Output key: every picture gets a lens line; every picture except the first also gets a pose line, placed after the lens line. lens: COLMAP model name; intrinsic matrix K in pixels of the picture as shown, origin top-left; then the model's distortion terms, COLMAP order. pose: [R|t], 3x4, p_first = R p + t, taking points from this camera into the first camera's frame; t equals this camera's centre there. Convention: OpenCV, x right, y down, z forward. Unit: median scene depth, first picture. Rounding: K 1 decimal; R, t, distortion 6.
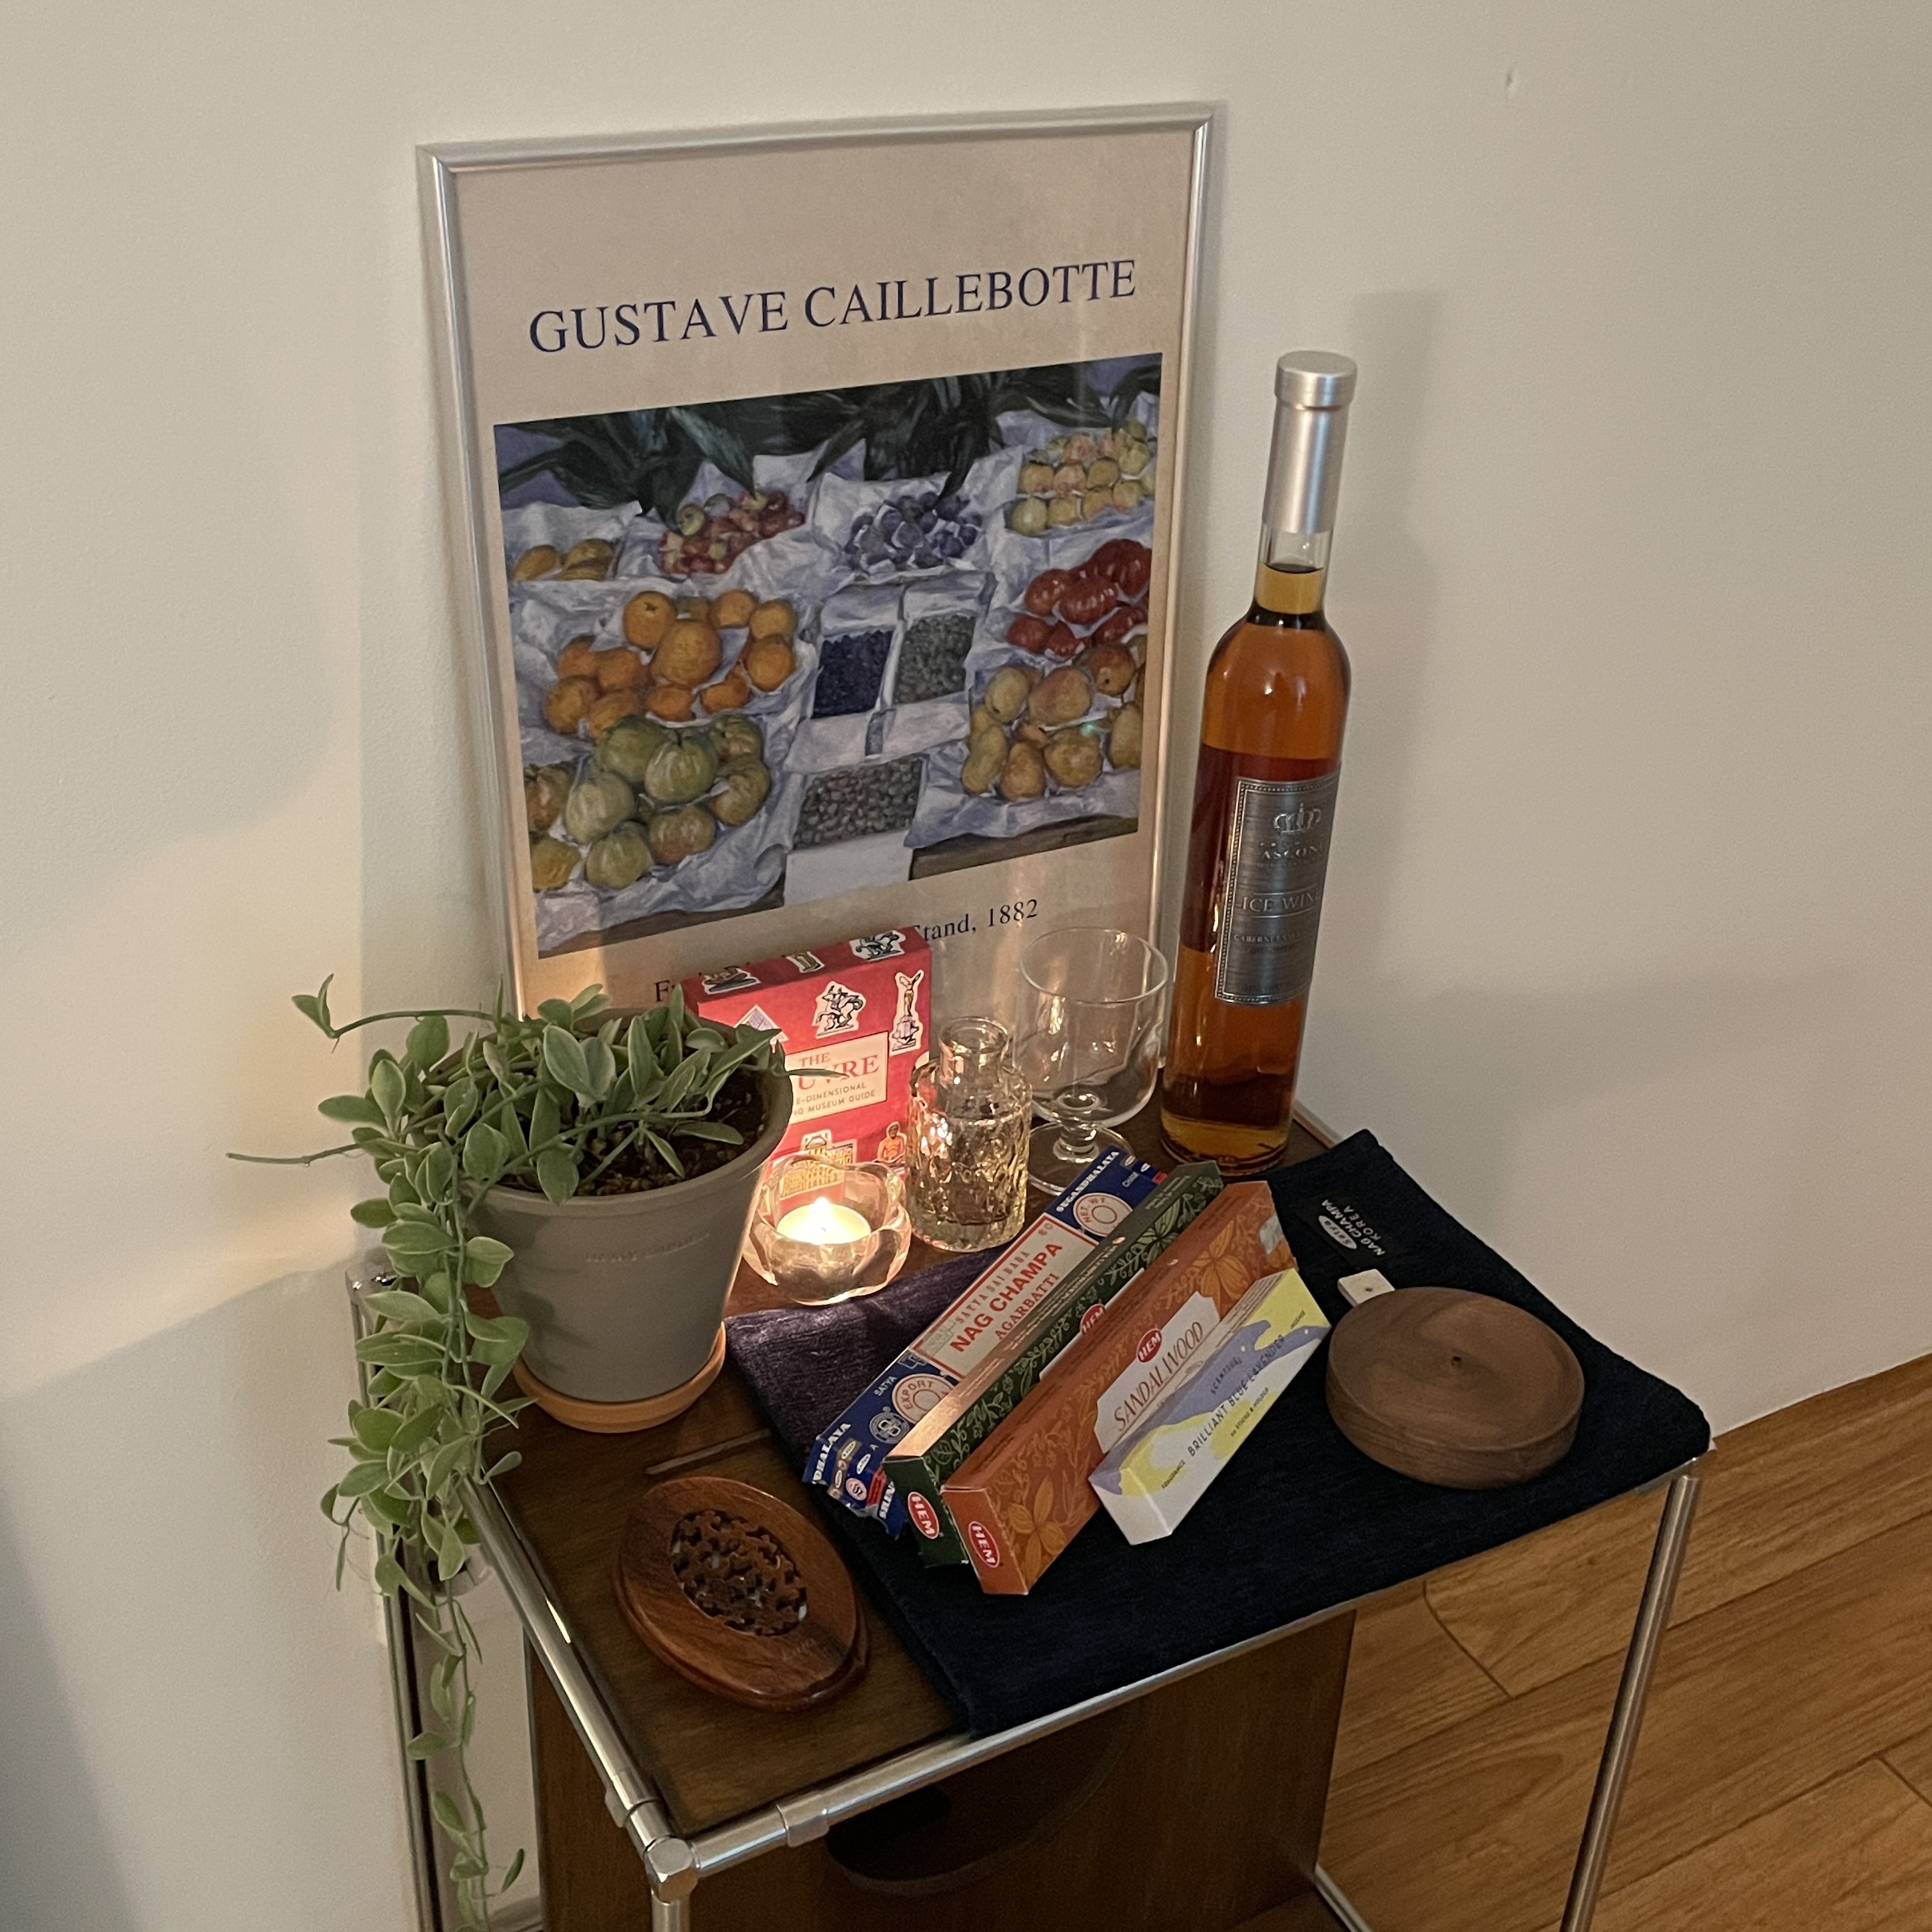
lens RADIAL K [[2294.6, 0, 966.0], [0, 2294.6, 966.0], [0, 0, 1]] dist [0.065891, -0.024656]
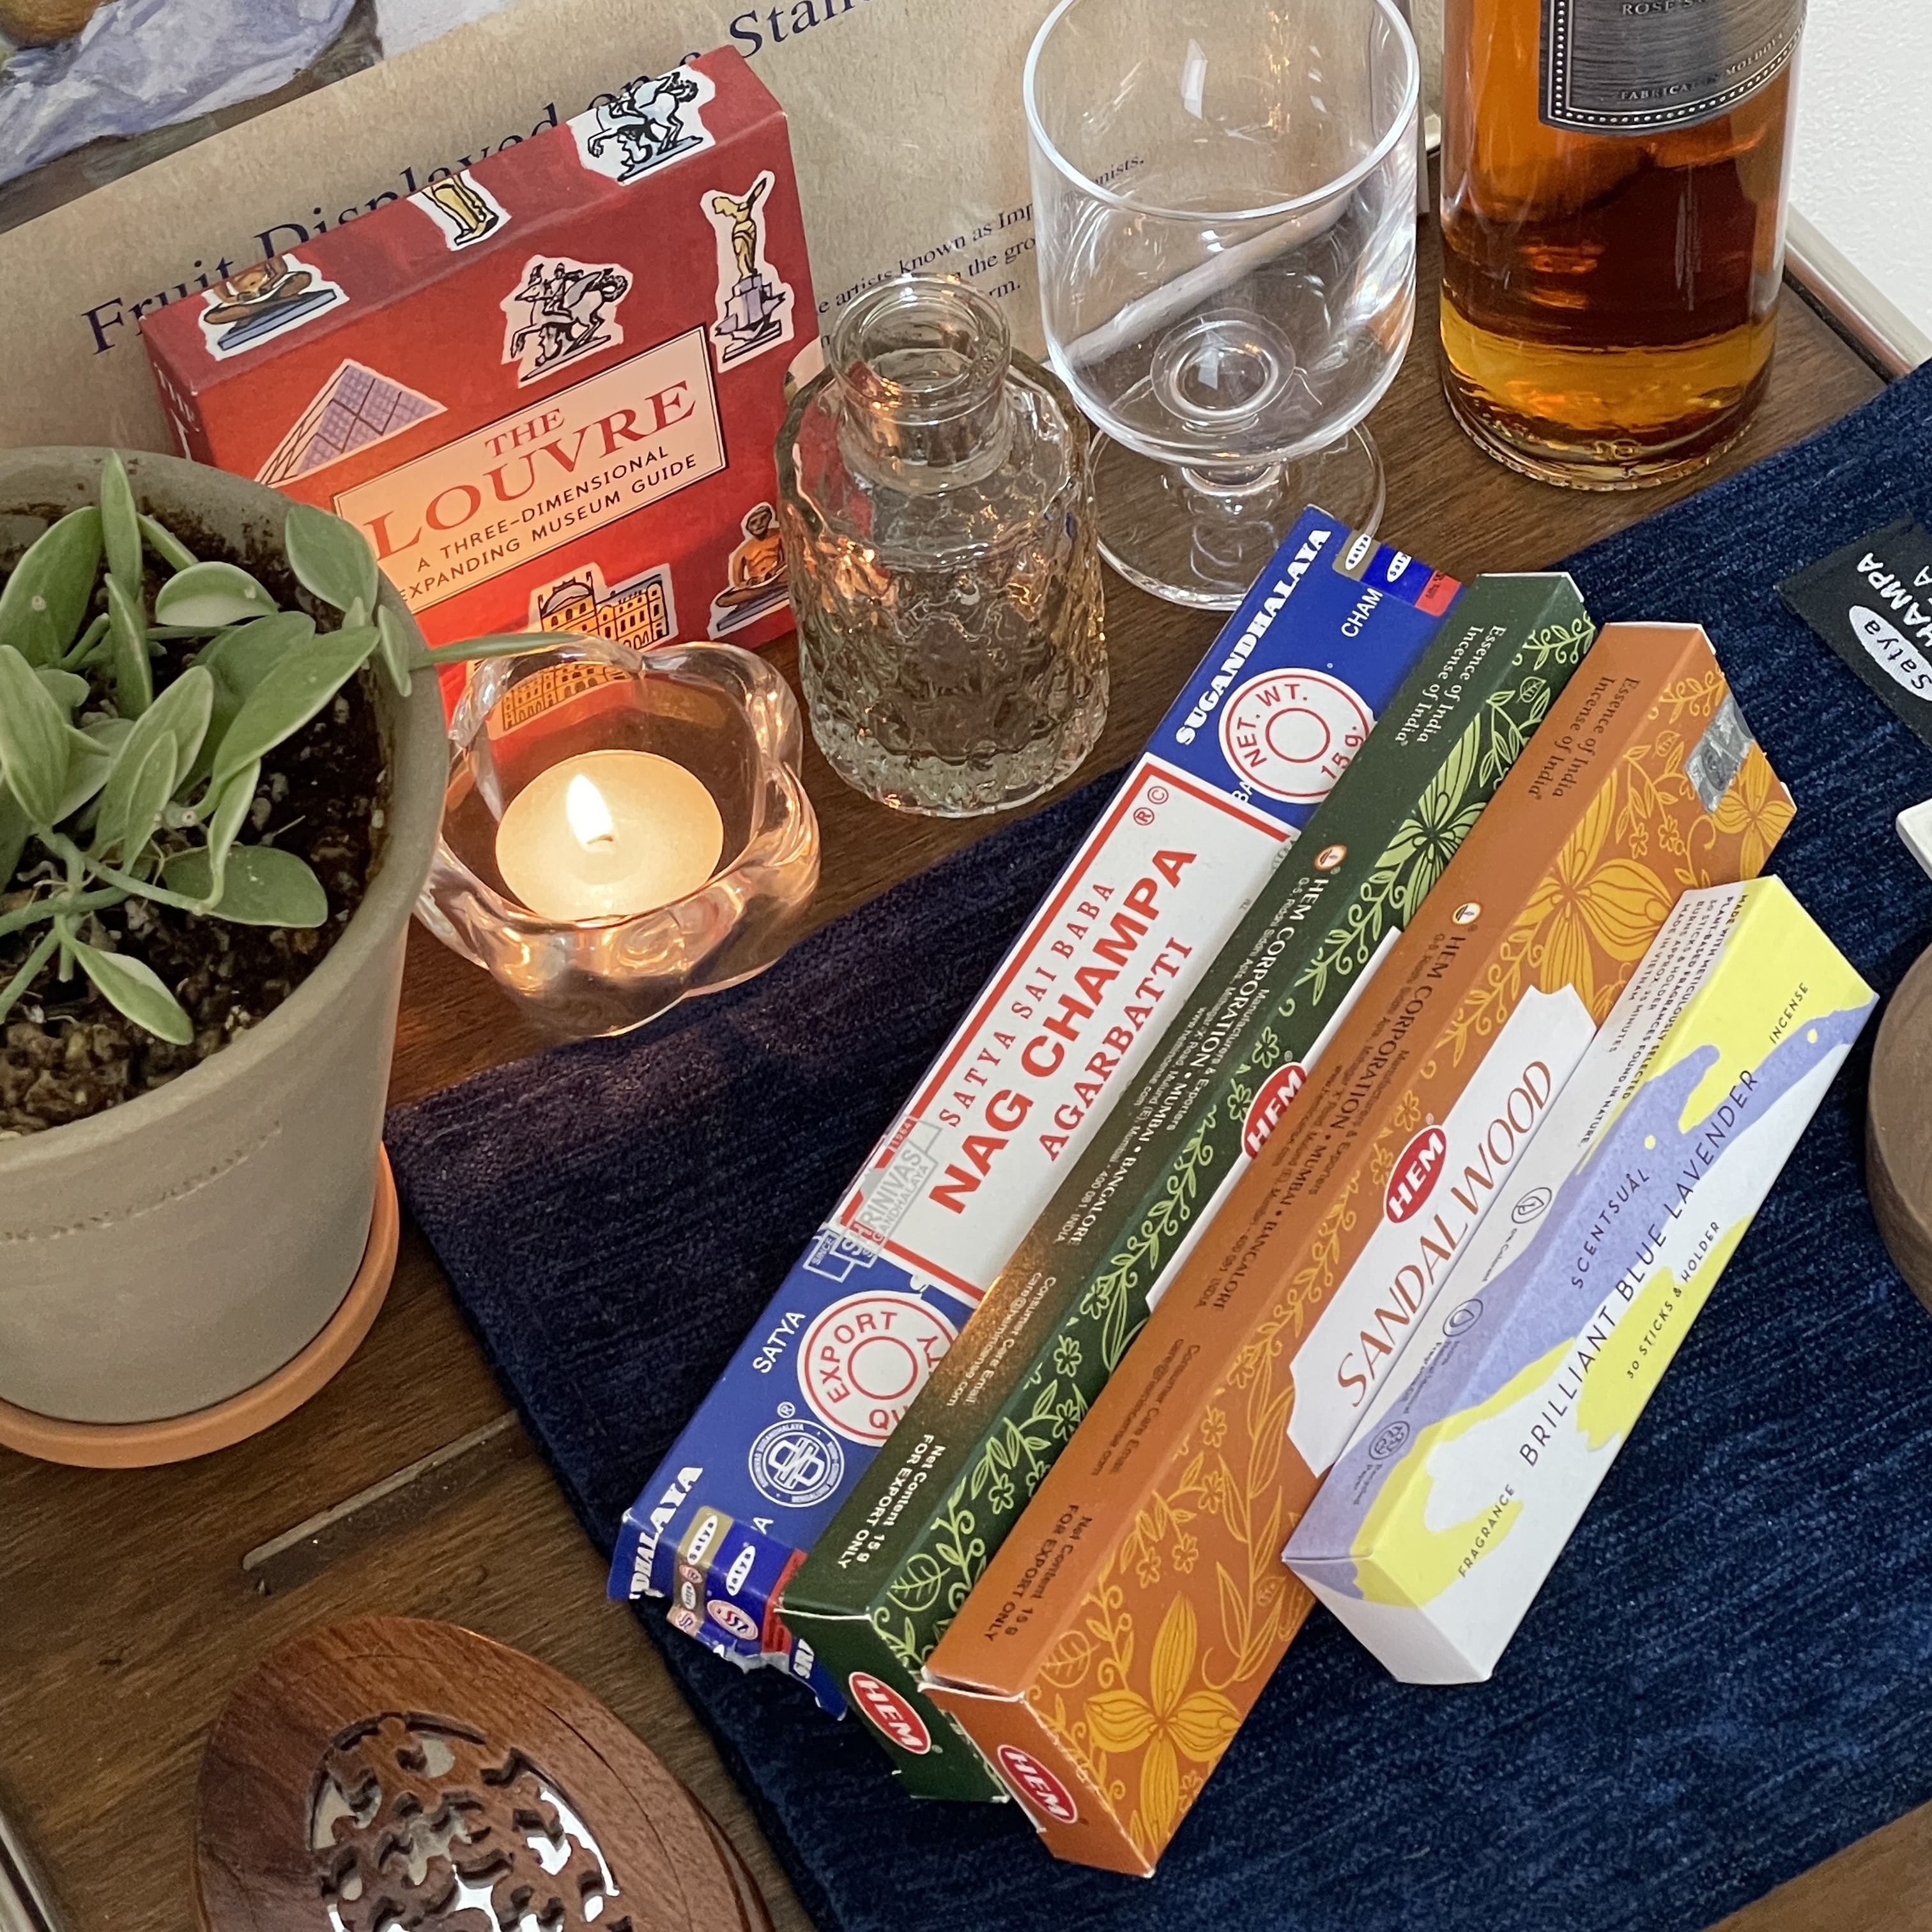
lens RADIAL K [[5049.5, 0, 882.1], [0, 5049.5, 963.9], [0, 0, 1]] dist [0.003325, 0.189014]
pose [[0.991615, -0.092514, -0.090230, 0.065552], [0.121167, 0.908359, 0.400253, -0.219944], [0.044933, -0.407830, 0.911952, 0.185732]]
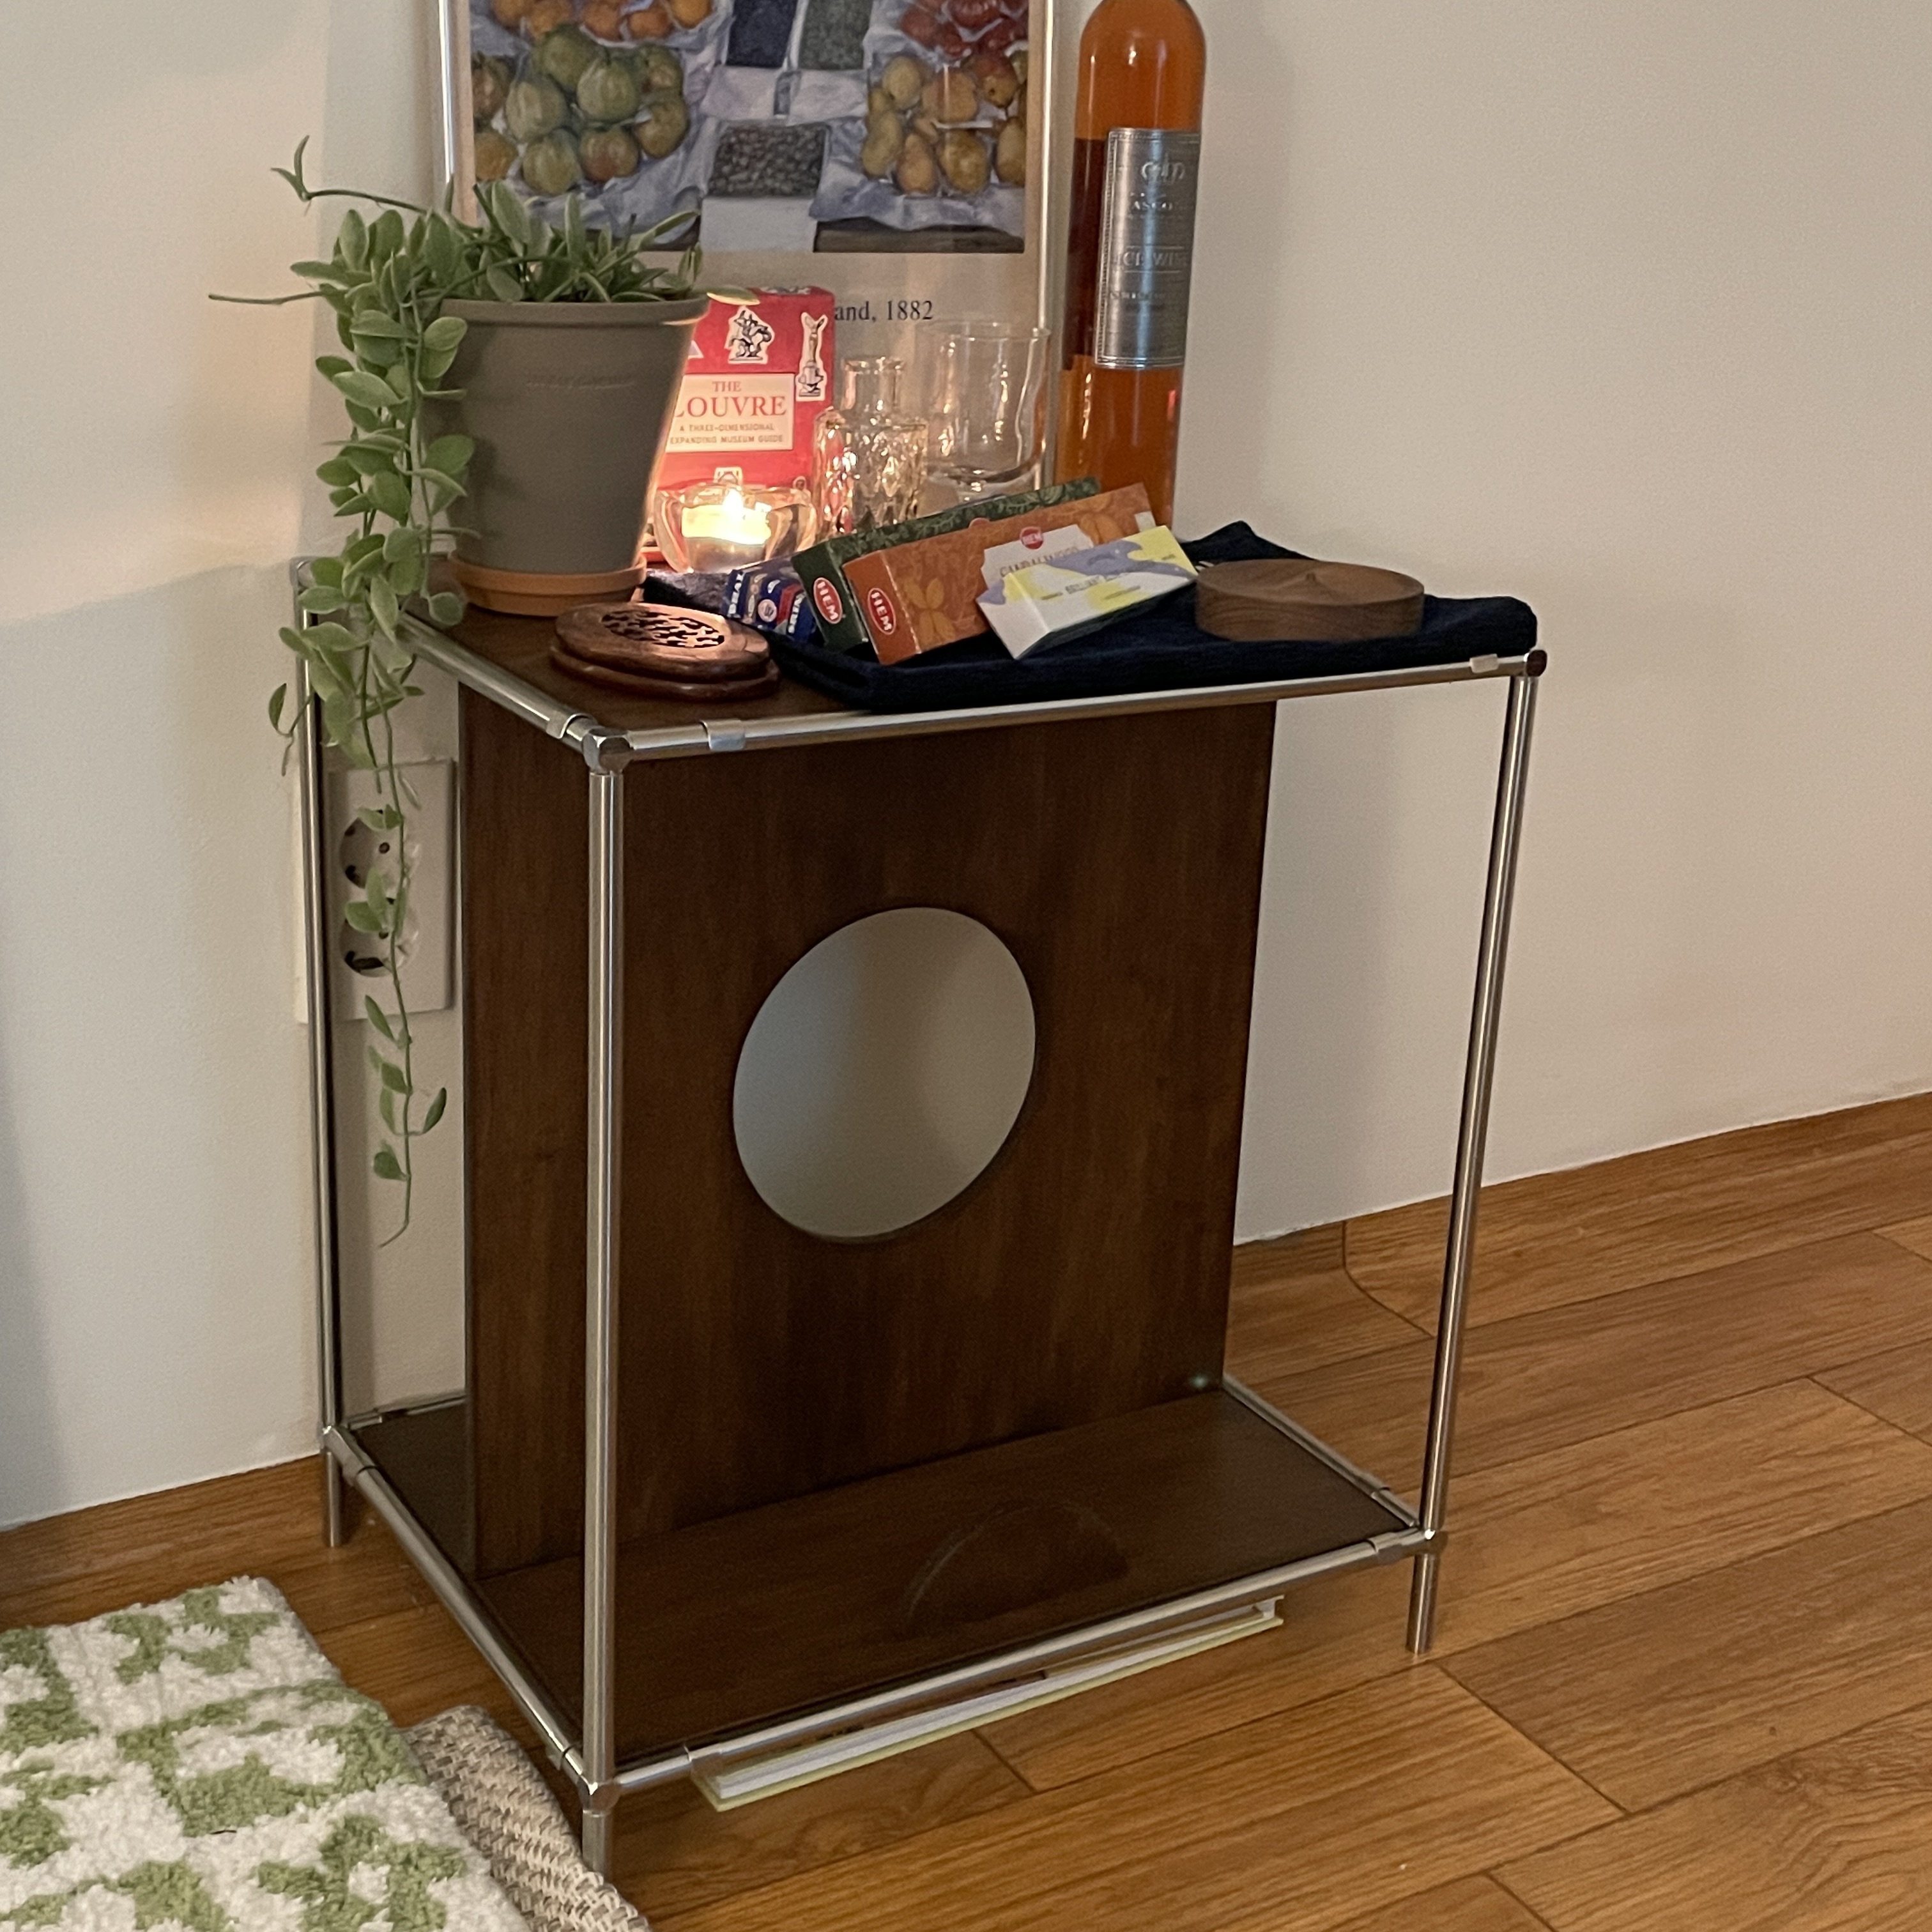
lens RADIAL K [[2723.5, 0, 966.0], [0, 2723.5, 966.0], [0, 0, 1]] dist [0.216954, -0.741300]
pose [[0.999493, -0.004555, 0.031496, 0.005165], [0.010506, 0.981449, -0.191437, 0.577527], [-0.030040, 0.191671, 0.980999, -0.237361]]
